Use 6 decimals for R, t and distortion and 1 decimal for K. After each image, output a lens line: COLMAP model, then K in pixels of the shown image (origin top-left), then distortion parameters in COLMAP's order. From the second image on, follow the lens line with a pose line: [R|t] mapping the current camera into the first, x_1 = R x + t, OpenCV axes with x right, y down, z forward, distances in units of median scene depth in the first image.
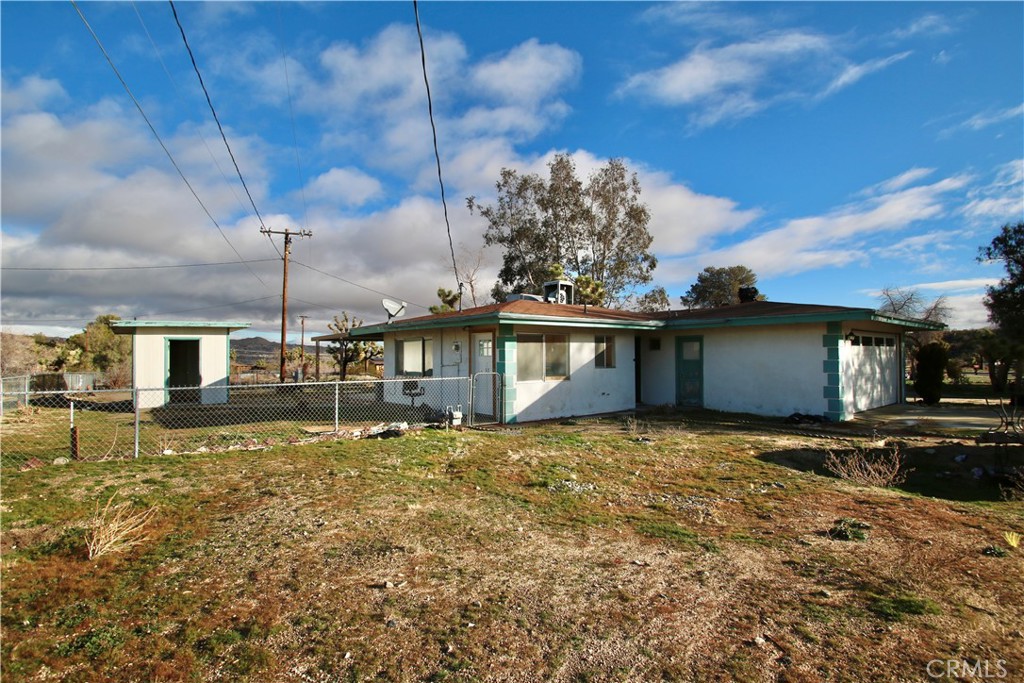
lens RADIAL K [[479.3, 0, 512.0], [0, 479.3, 341.5], [0, 0, 1]] dist [-0.000161, -0.000114]
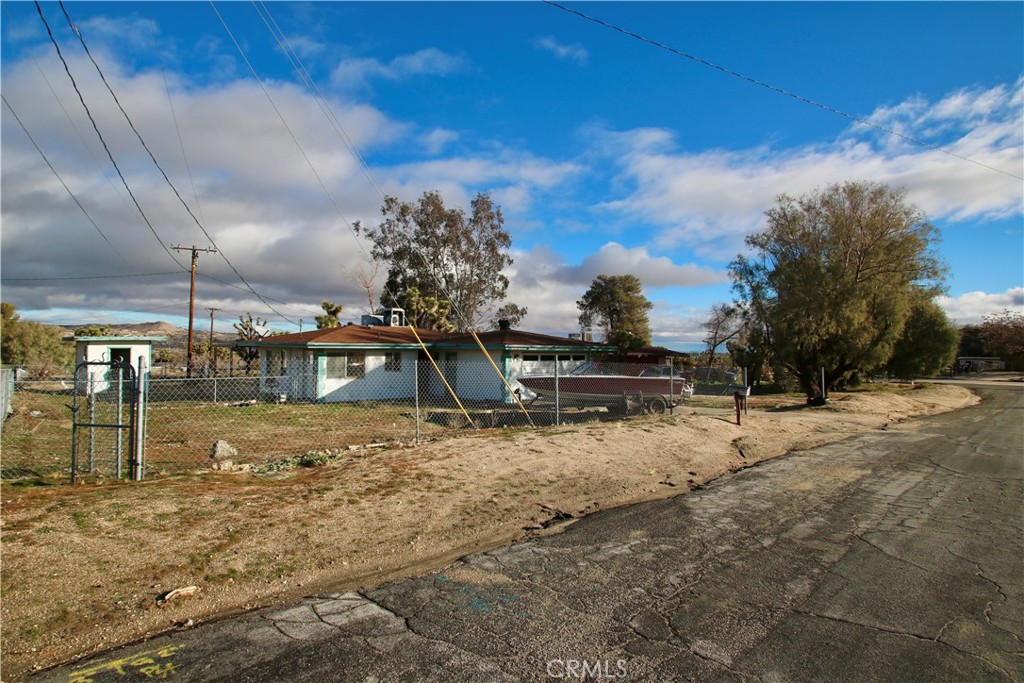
lens RADIAL K [[552.0, 0, 512.0], [0, 552.0, 341.5], [0, 0, 1]] dist [-0.001308, 0.000230]
pose [[0.996503, 0.018344, 0.081512, 0.211725], [-0.019735, 0.999673, 0.016283, -0.041173], [-0.081187, -0.017834, 0.996539, -0.437485]]
